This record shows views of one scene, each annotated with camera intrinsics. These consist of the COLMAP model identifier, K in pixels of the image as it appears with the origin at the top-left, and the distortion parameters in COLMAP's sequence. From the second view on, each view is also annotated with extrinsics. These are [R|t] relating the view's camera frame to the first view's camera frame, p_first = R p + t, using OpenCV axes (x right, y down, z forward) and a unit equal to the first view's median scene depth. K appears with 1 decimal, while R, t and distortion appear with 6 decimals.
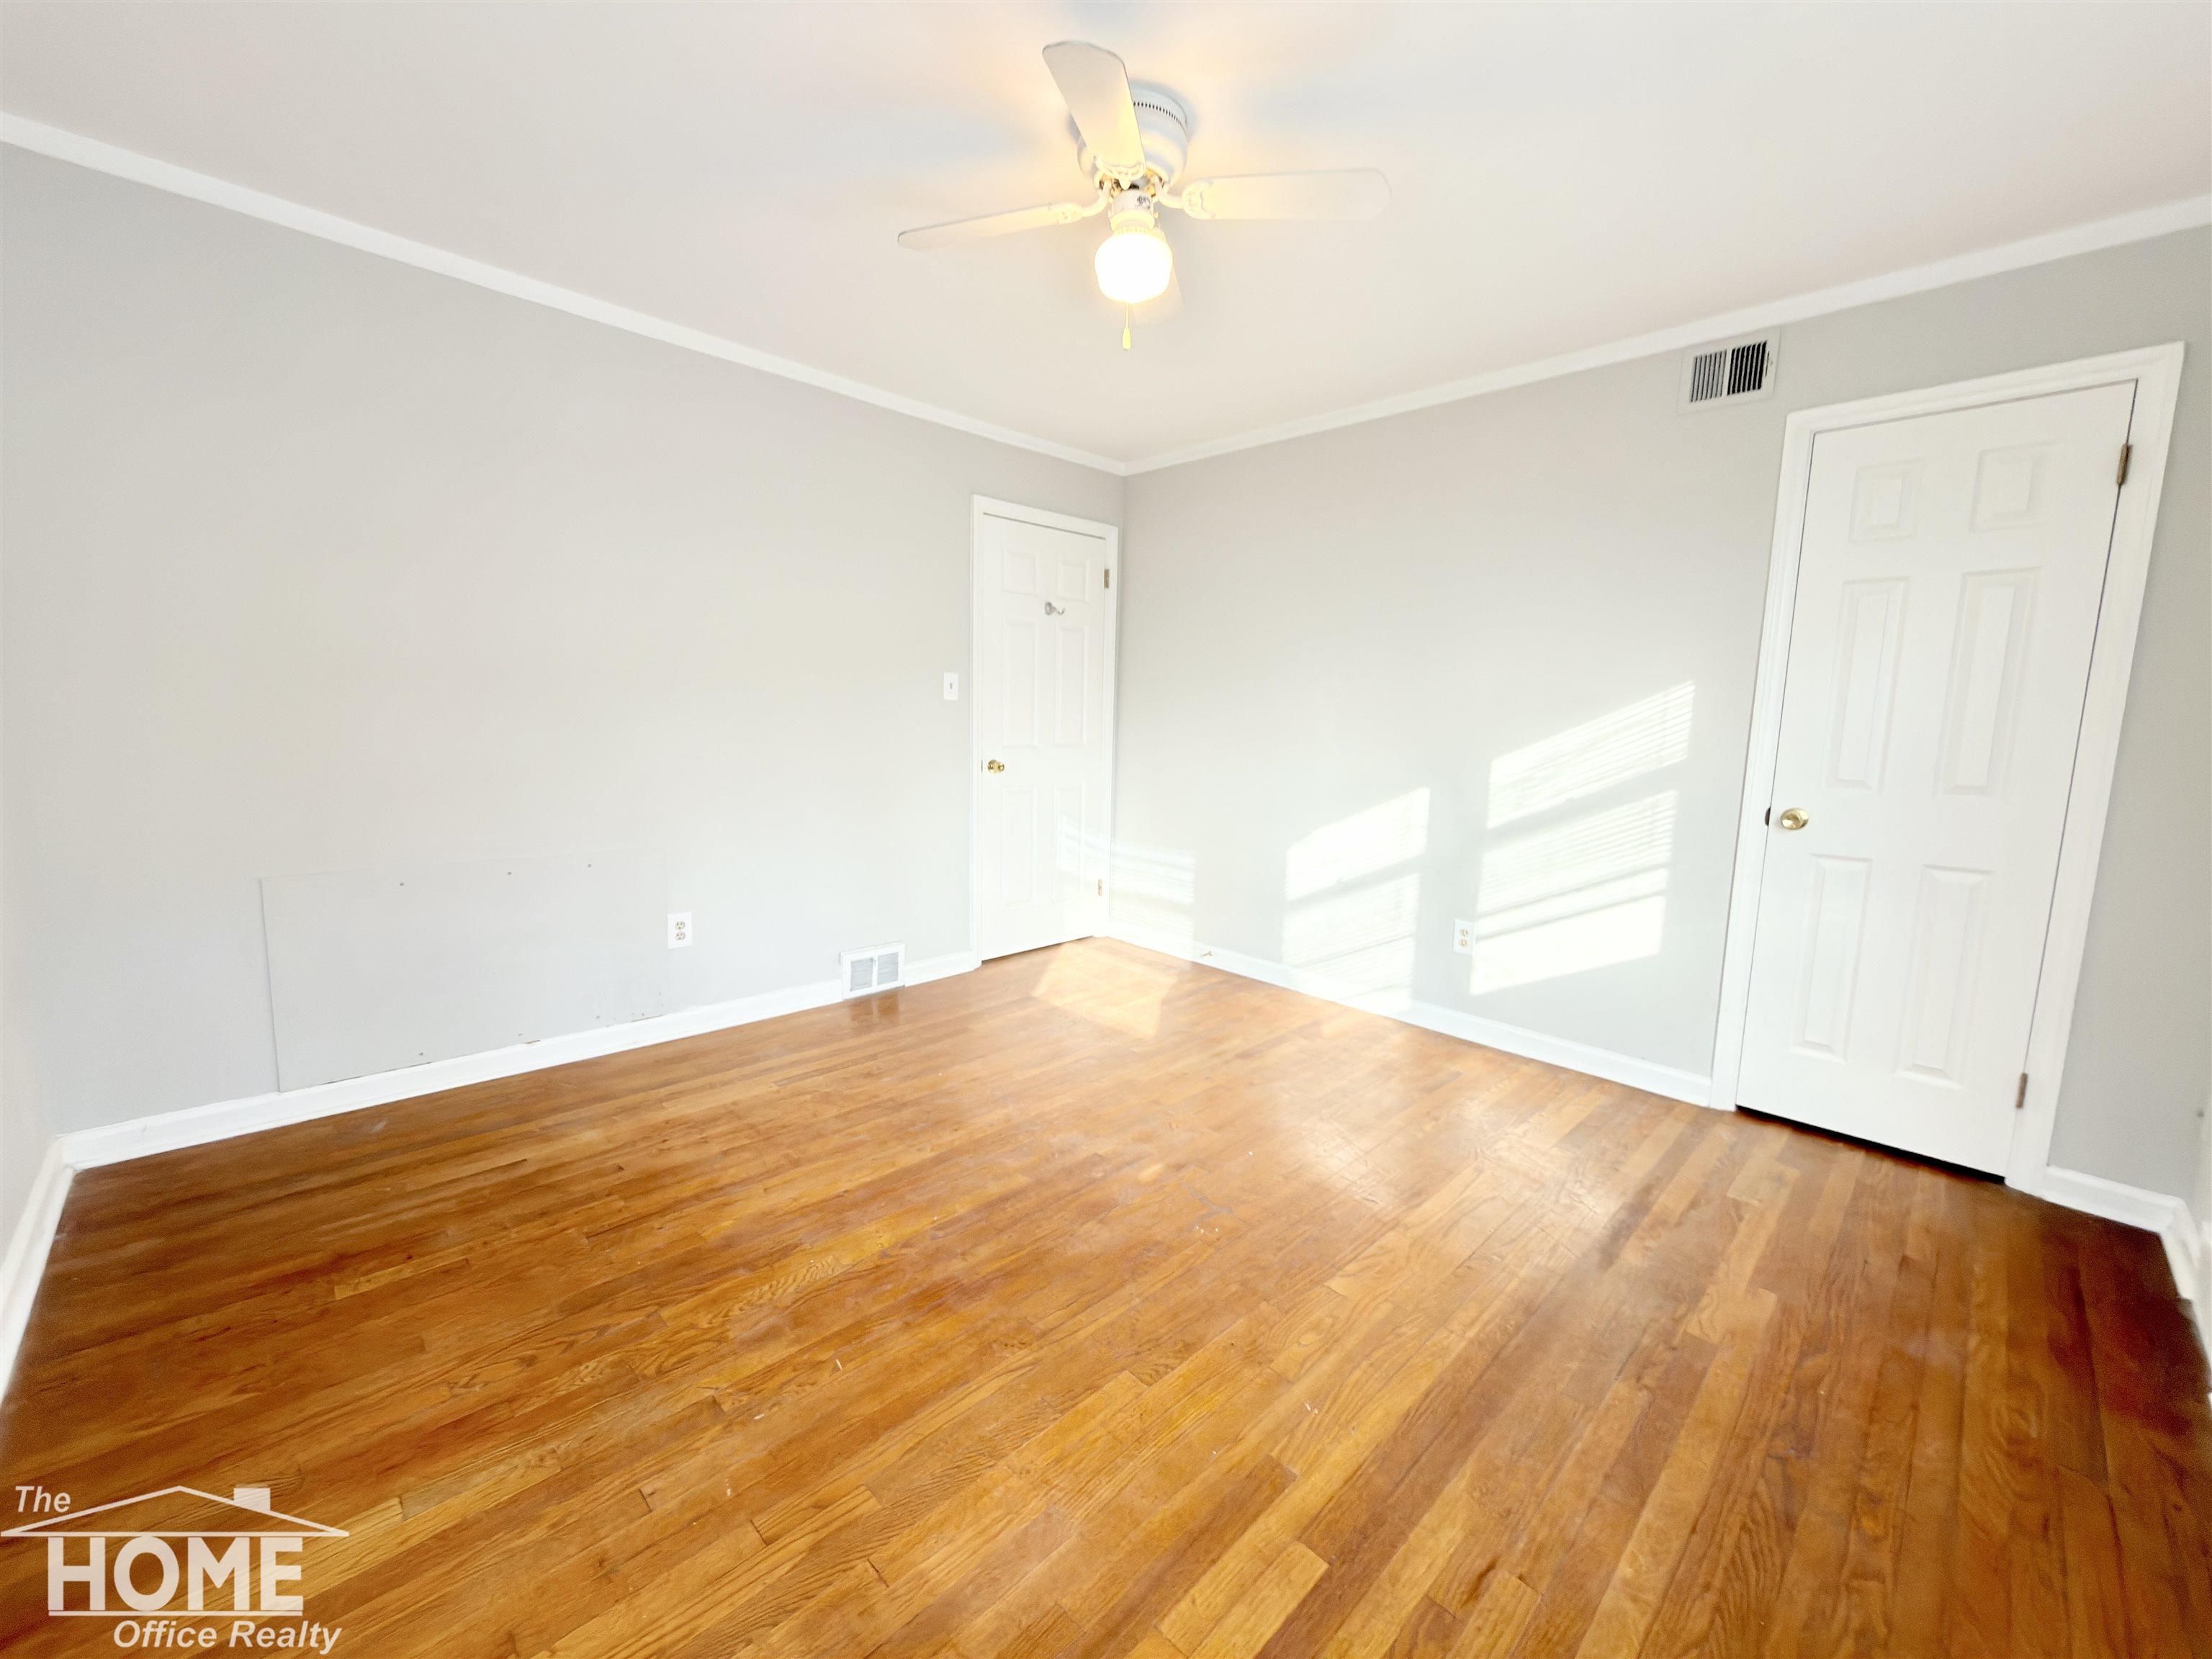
lens RADIAL K [[880.1, 0, 1104.5], [0, 880.1, 825.9], [0, 0, 1]] dist [0.000549, -0.000072]
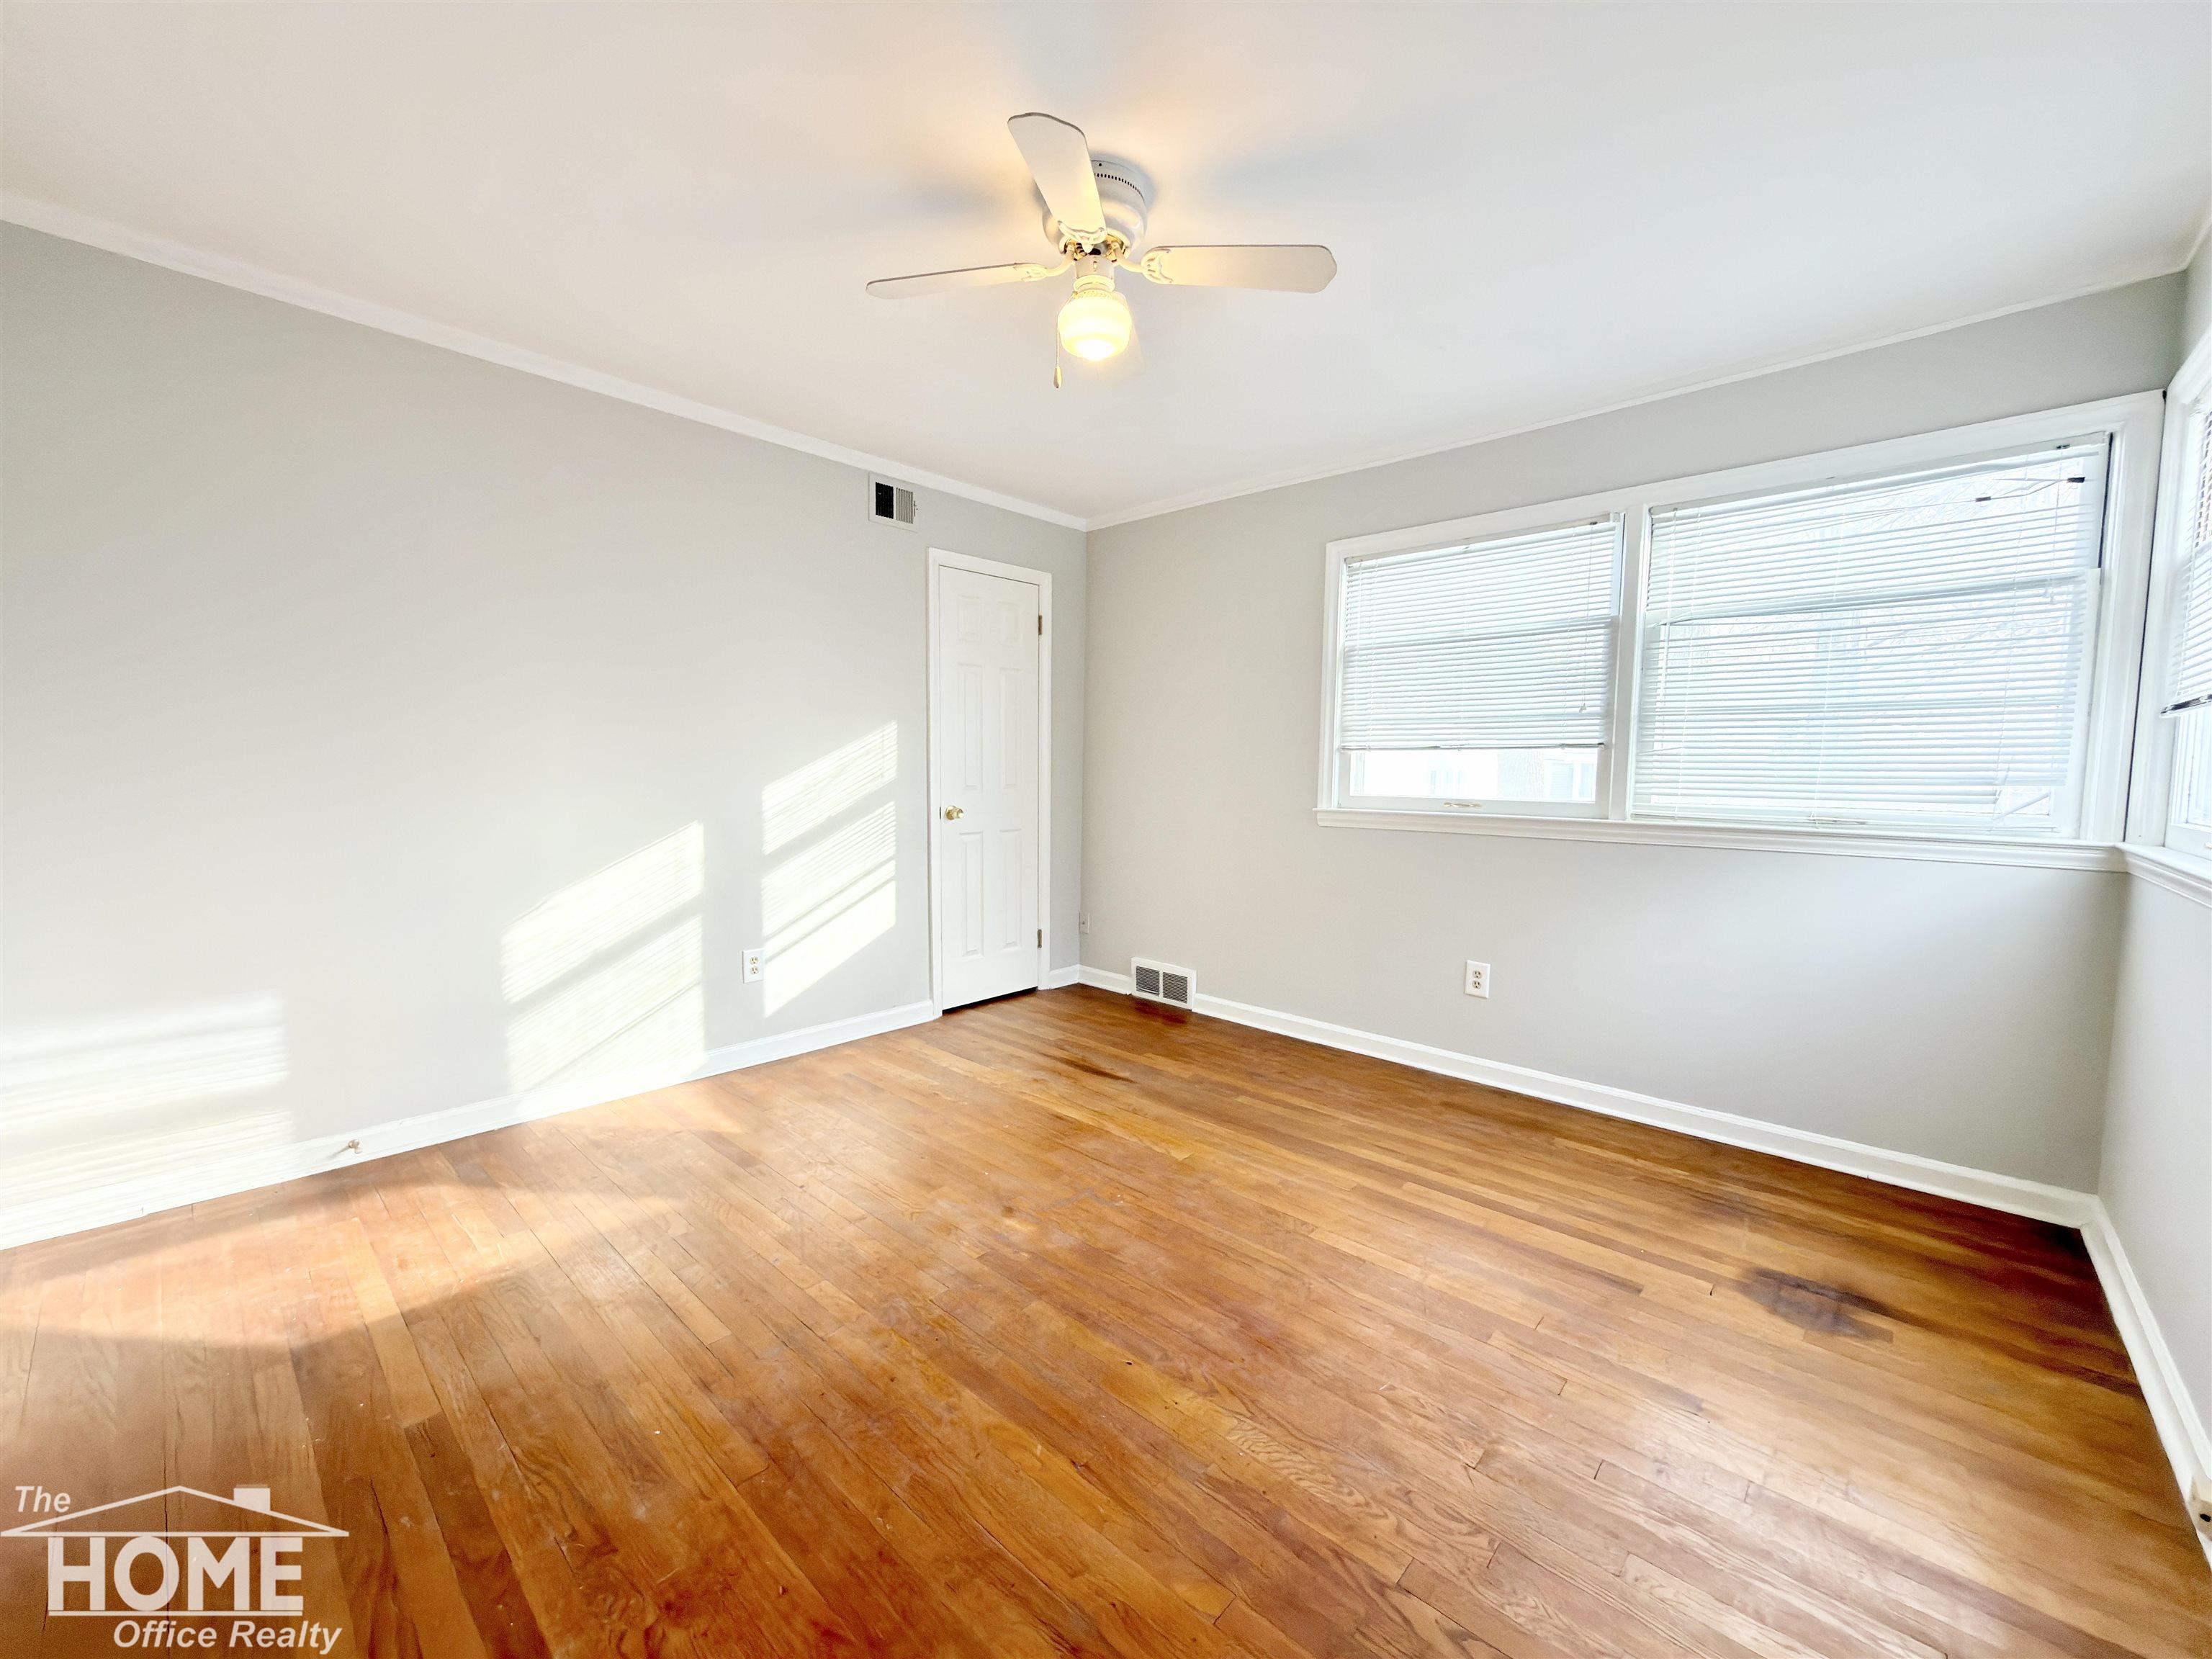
lens RADIAL K [[880.1, 0, 1104.8], [0, 880.1, 827.8], [0, 0, 1]] dist [0.000549, -0.000072]
pose [[-0.045094, -0.098877, 0.994077, -0.733077], [0.118557, 0.987528, 0.103604, -0.105051], [-0.991923, 0.122526, -0.032809, 0.752673]]
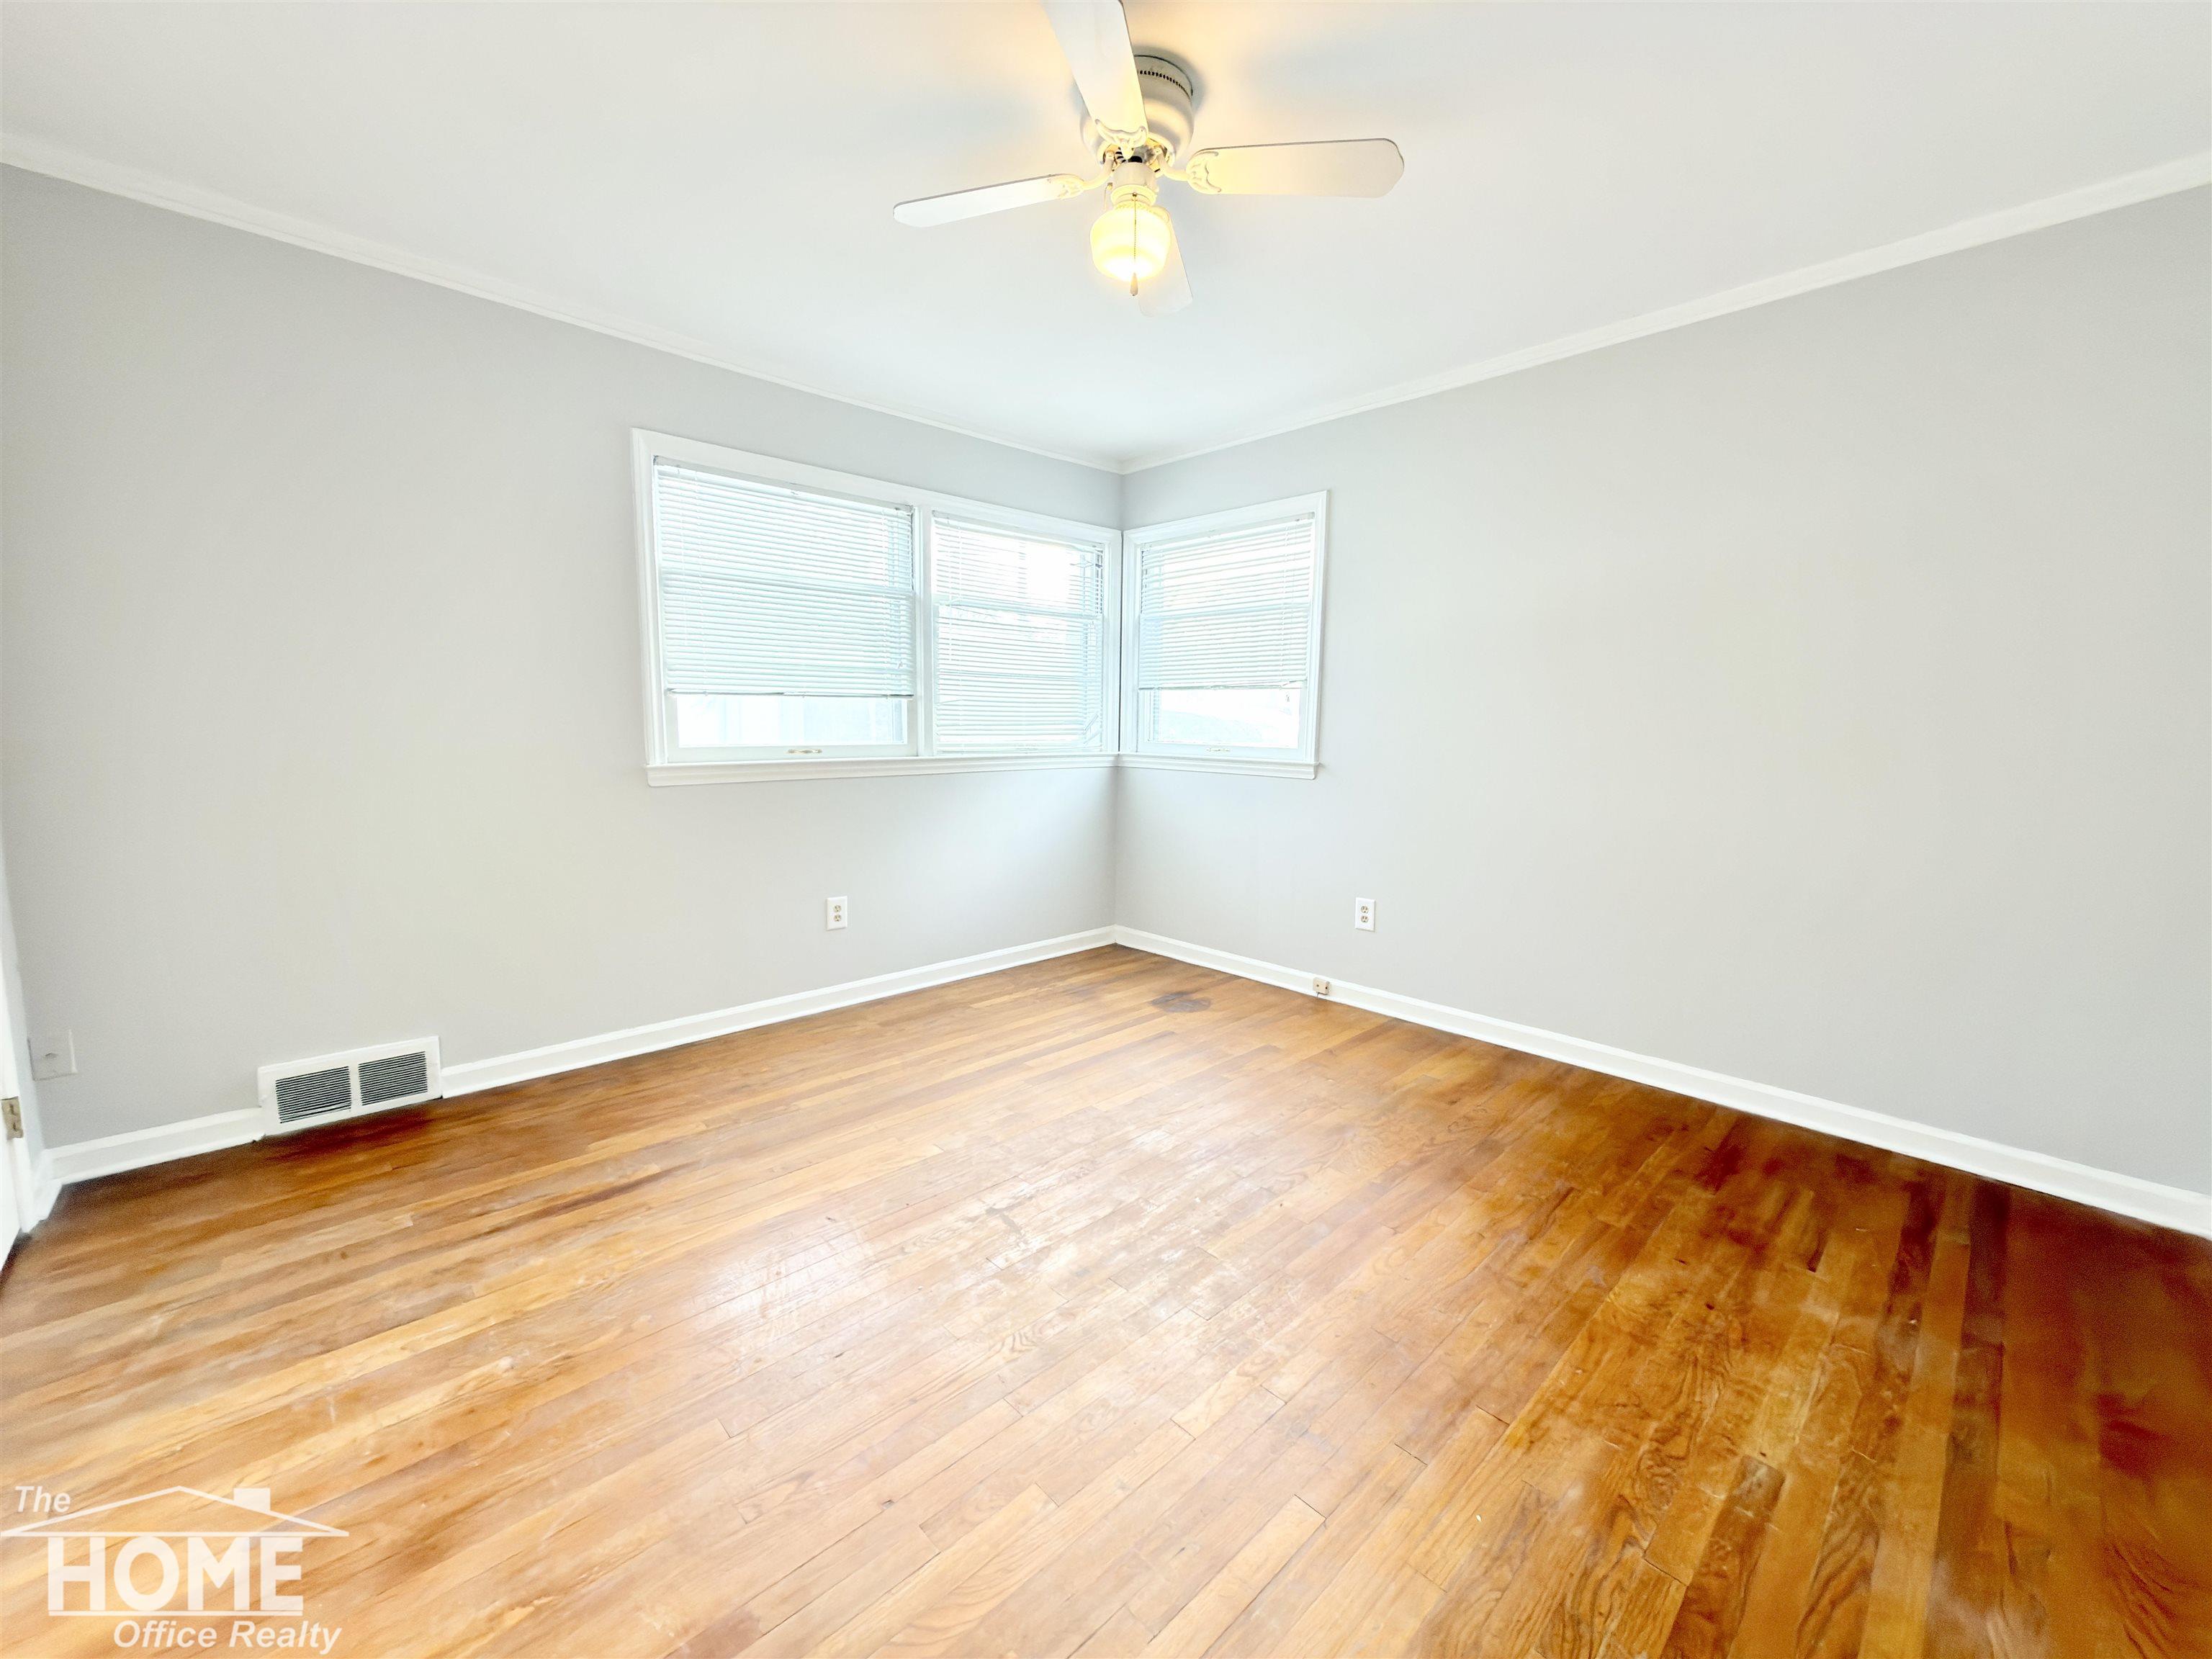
lens RADIAL K [[880.1, 0, 1107.0], [0, 880.1, 824.3], [0, 0, 1]] dist [0.000549, -0.000072]
pose [[-0.999028, -0.042154, 0.012852, 0.013016], [-0.037622, 0.967659, 0.249441, -0.178101], [-0.022952, 0.248716, -0.968305, 1.440643]]
